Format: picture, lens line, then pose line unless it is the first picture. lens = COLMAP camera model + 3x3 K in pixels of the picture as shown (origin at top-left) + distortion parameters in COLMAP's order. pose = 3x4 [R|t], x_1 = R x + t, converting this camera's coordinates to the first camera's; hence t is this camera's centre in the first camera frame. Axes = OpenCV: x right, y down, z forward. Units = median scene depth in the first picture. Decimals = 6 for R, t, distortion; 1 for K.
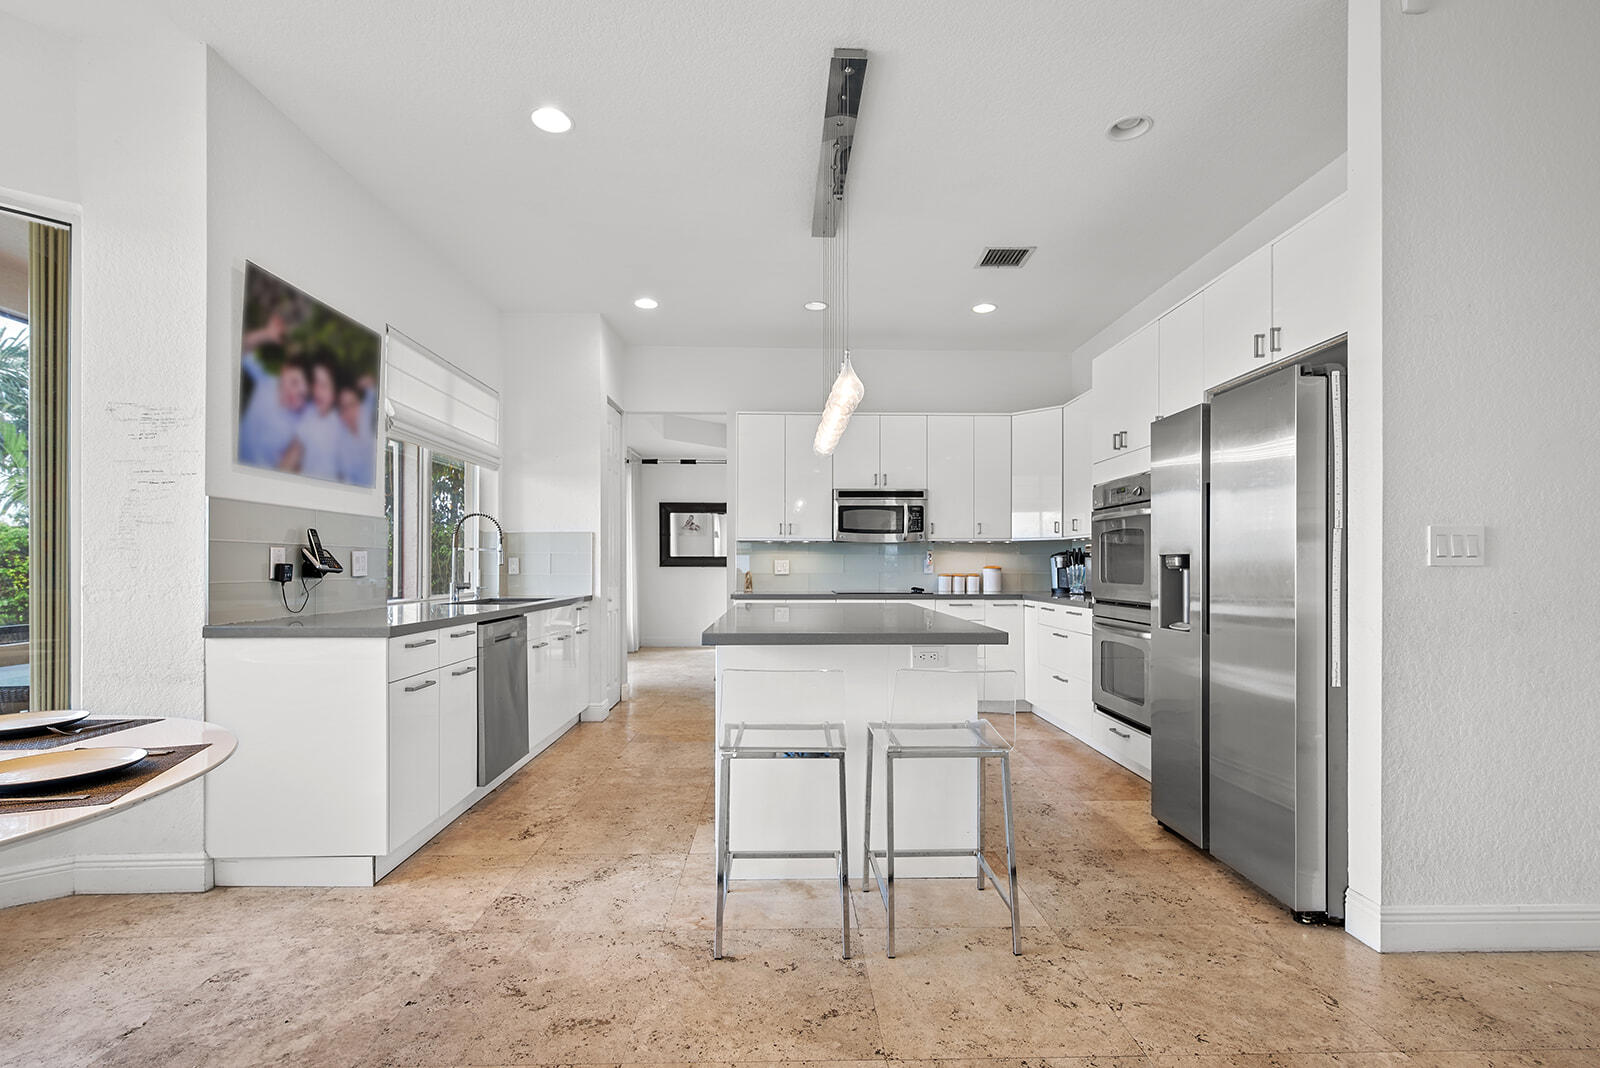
lens RADIAL K [[728.3, 0, 799.1], [0, 728.3, 562.3], [0, 0, 1]] dist [-0.001533, -0.000086]
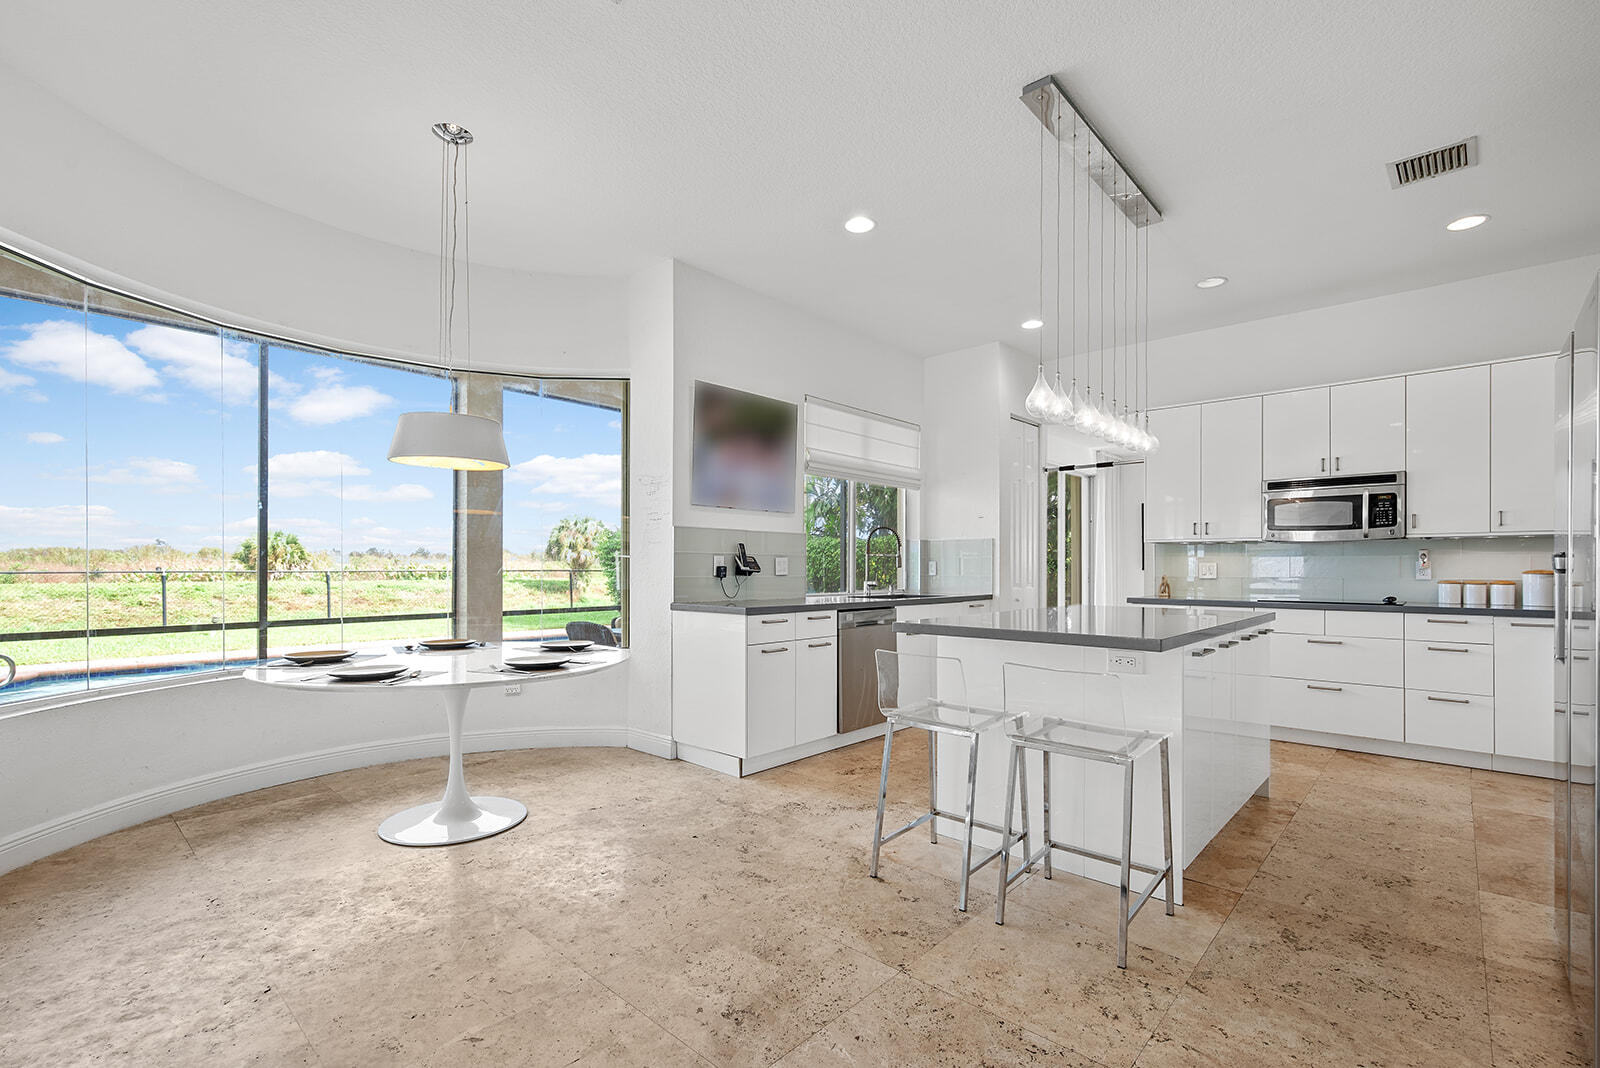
lens RADIAL K [[707.7, 0, 796.3], [0, 707.7, 565.4], [0, 0, 1]] dist [-0.001349, -0.000205]
pose [[0.721292, -0.000388, -0.692631, 0.447493], [0.000534, 1.000000, -0.000003, 0.000313], [0.692631, -0.000368, 0.721292, 0.011187]]
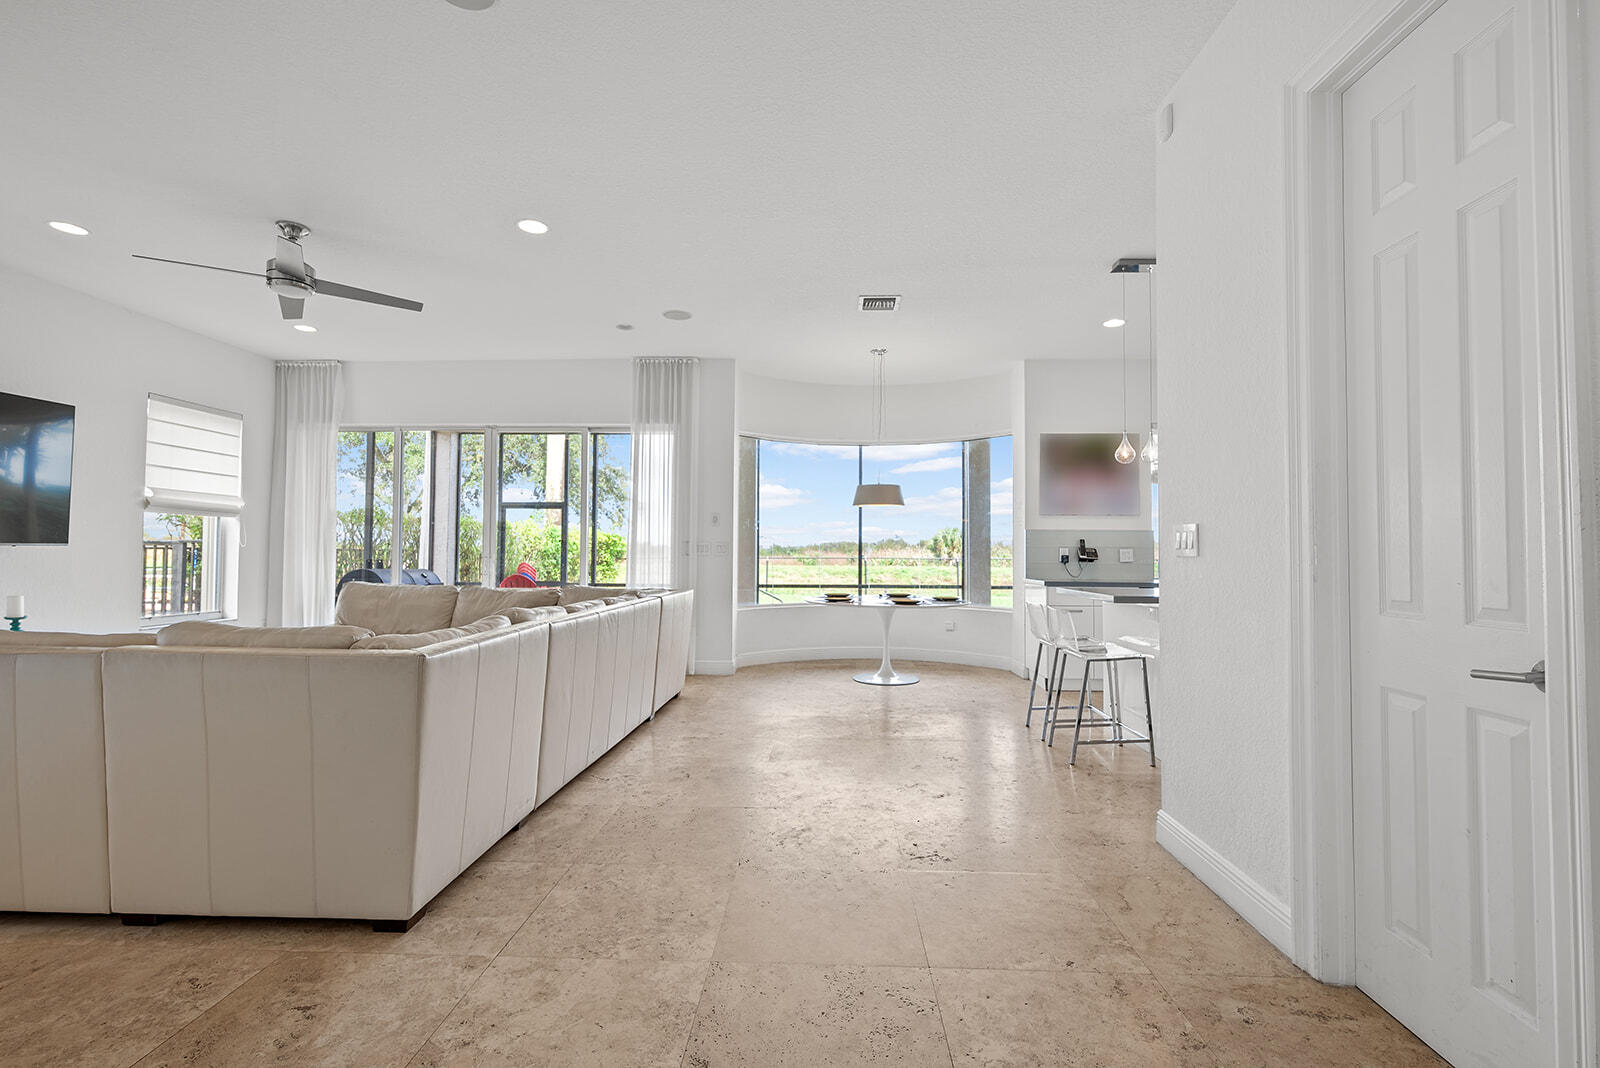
lens RADIAL K [[728.3, 0, 799.1], [0, 728.3, 562.3], [0, 0, 1]] dist [-0.001533, -0.000086]
pose [[-0.073083, 0.010481, -0.997271, 1.602733], [0.000647, 0.999945, 0.010462, -0.000507], [0.997326, 0.000119, -0.073086, 0.315052]]
